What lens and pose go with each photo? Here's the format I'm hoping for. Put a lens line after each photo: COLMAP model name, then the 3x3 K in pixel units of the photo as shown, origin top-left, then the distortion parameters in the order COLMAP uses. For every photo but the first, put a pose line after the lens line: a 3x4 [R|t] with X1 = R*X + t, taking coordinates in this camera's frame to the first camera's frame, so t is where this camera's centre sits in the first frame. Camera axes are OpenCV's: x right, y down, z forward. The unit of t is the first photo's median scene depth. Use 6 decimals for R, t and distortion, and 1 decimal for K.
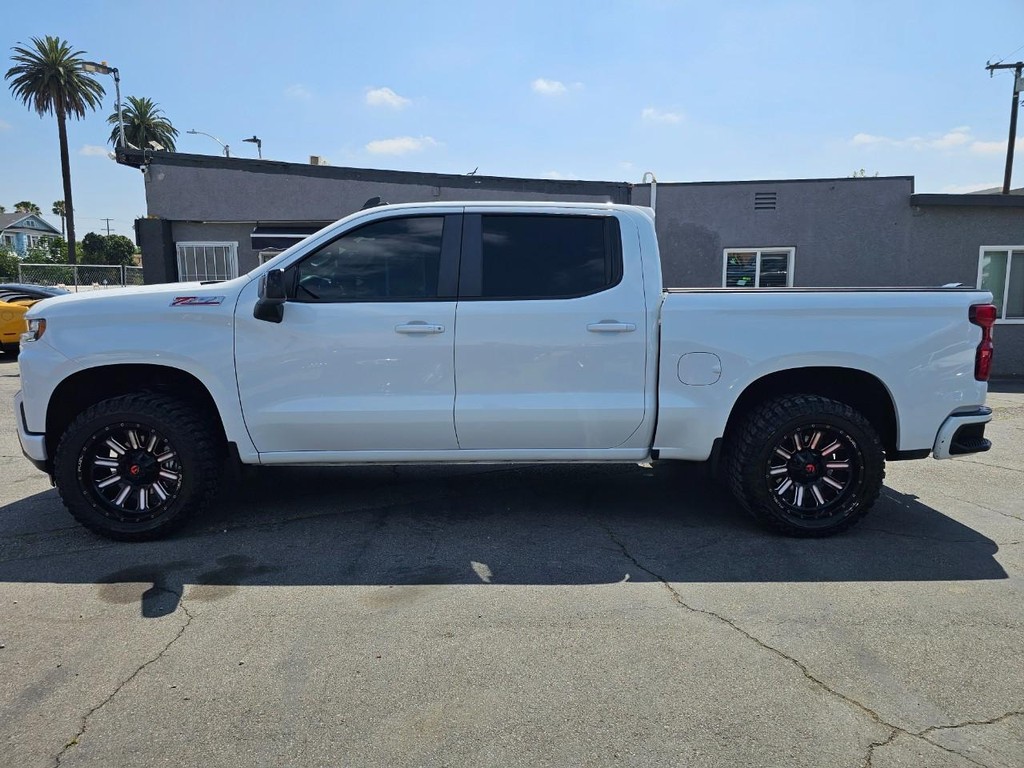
lens RADIAL K [[710.1, 0, 511.0], [0, 710.1, 382.0], [0, 0, 1]] dist [0.035790, -0.034012]
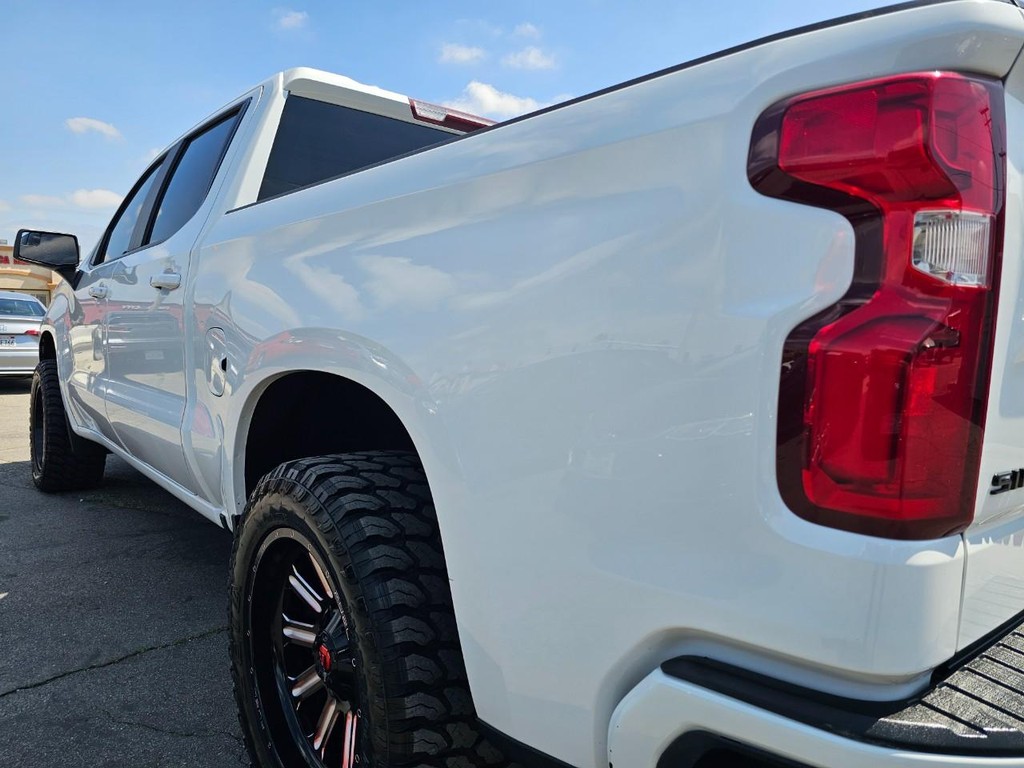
lens RADIAL K [[710.1, 0, 516.9], [0, 710.1, 382.4], [0, 0, 1]] dist [0.035790, -0.034012]
pose [[0.600458, 0.068504, -0.796716, 0.282479], [-0.126345, 0.991937, -0.009932, -0.009316], [0.789612, 0.106625, 0.604272, 0.315966]]
